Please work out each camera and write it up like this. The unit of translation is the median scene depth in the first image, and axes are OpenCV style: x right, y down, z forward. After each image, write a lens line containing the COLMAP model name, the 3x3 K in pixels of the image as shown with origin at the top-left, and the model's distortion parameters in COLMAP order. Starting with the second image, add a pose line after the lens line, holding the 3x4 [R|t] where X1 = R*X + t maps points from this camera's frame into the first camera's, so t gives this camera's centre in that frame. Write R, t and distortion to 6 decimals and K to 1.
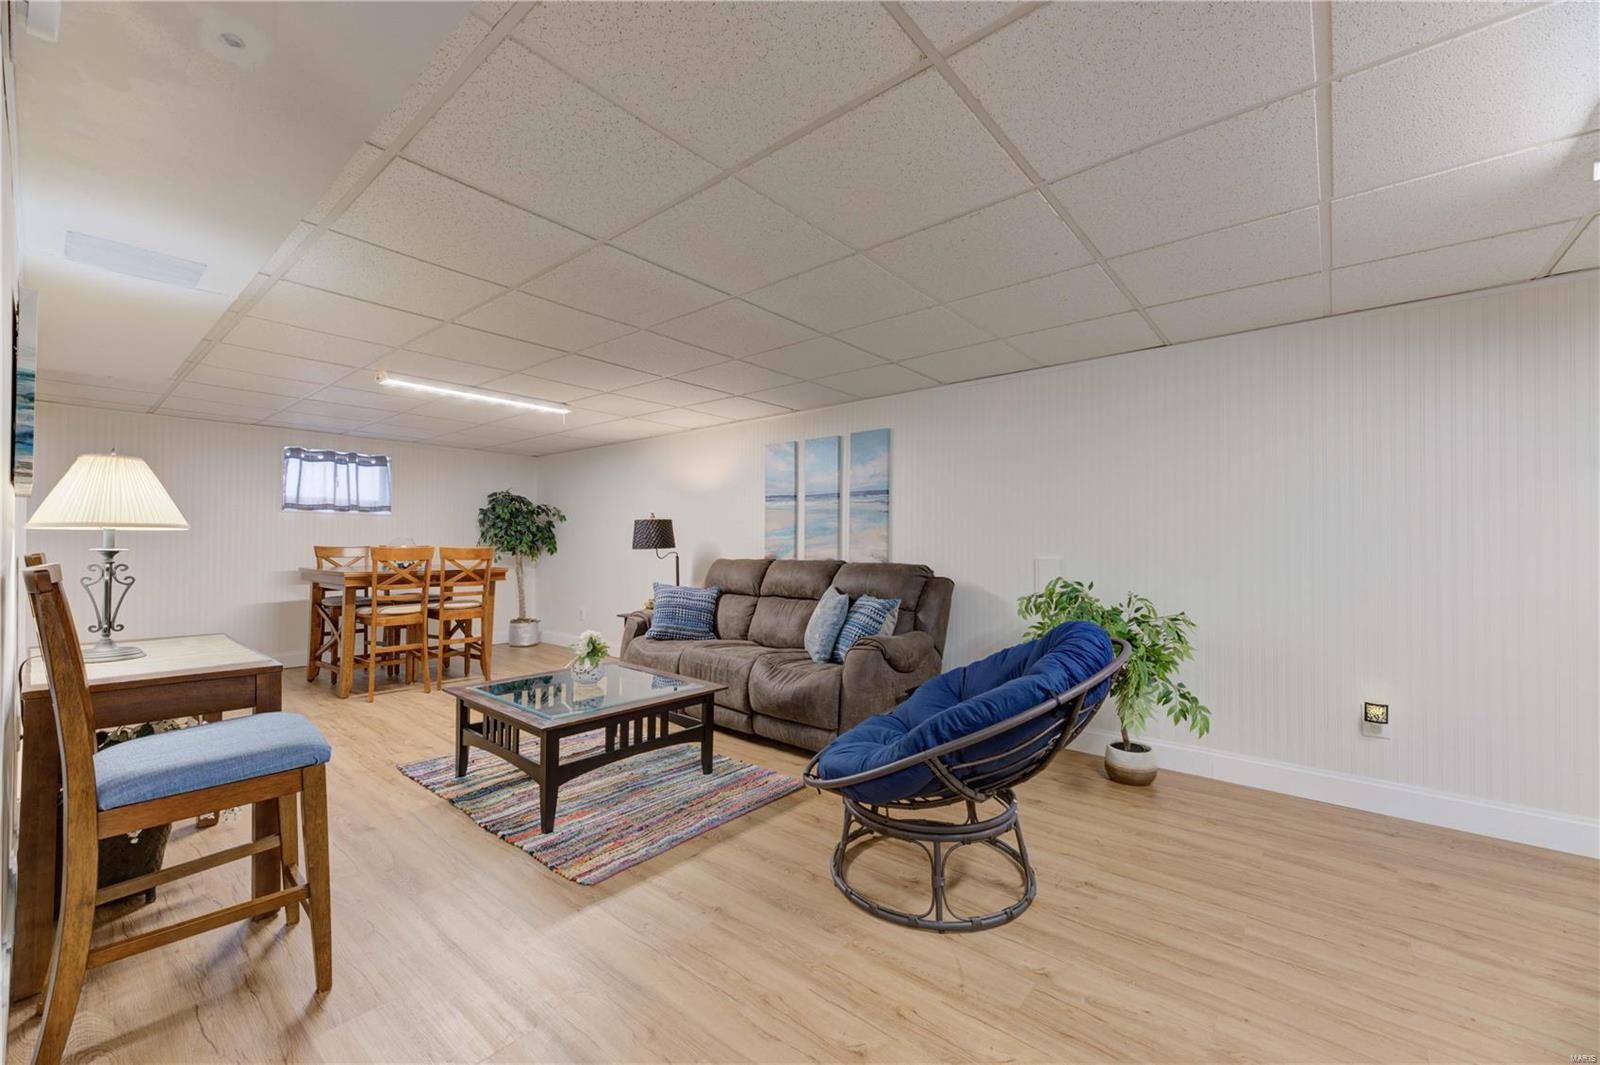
lens RADIAL K [[636.9, 0, 806.4], [0, 636.9, 550.1], [0, 0, 1]] dist [-0.002074, -0.000249]
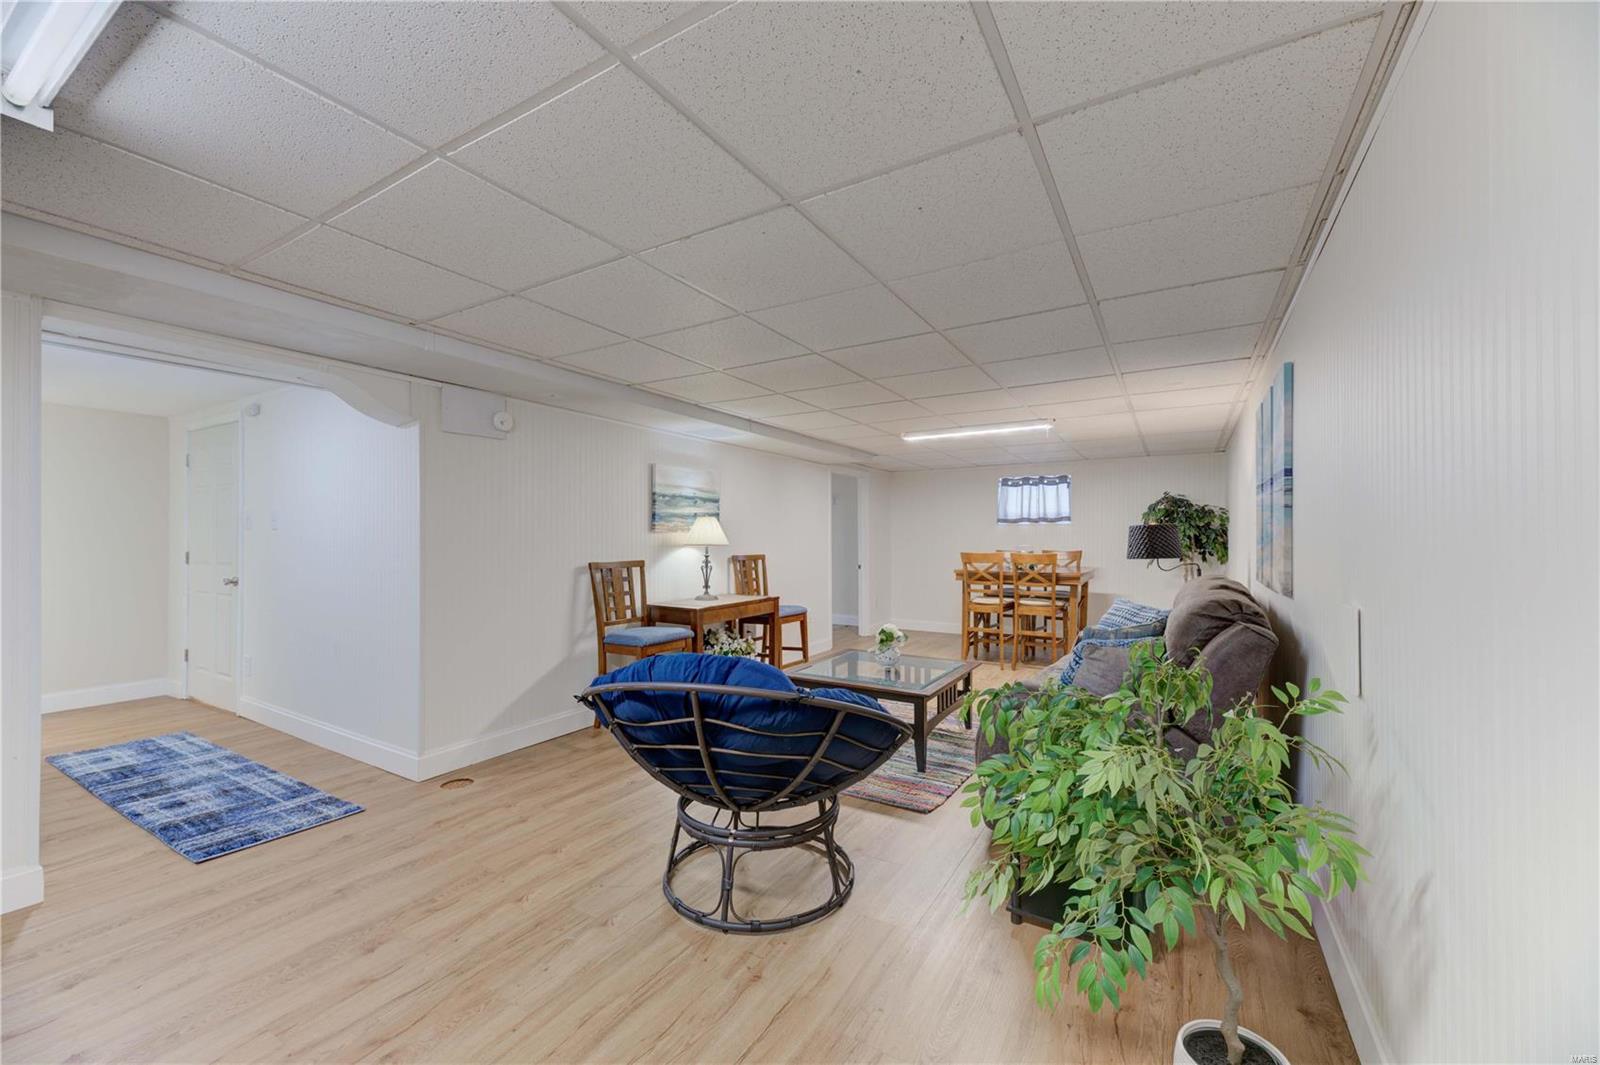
lens RADIAL K [[636.9, 0, 806.4], [0, 636.9, 550.1], [0, 0, 1]] dist [-0.002074, -0.000249]
pose [[0.156130, 0.011120, -0.987674, 0.513880], [-0.006232, 0.999928, 0.010273, -0.018151], [0.987717, 0.004551, 0.156188, 0.381076]]
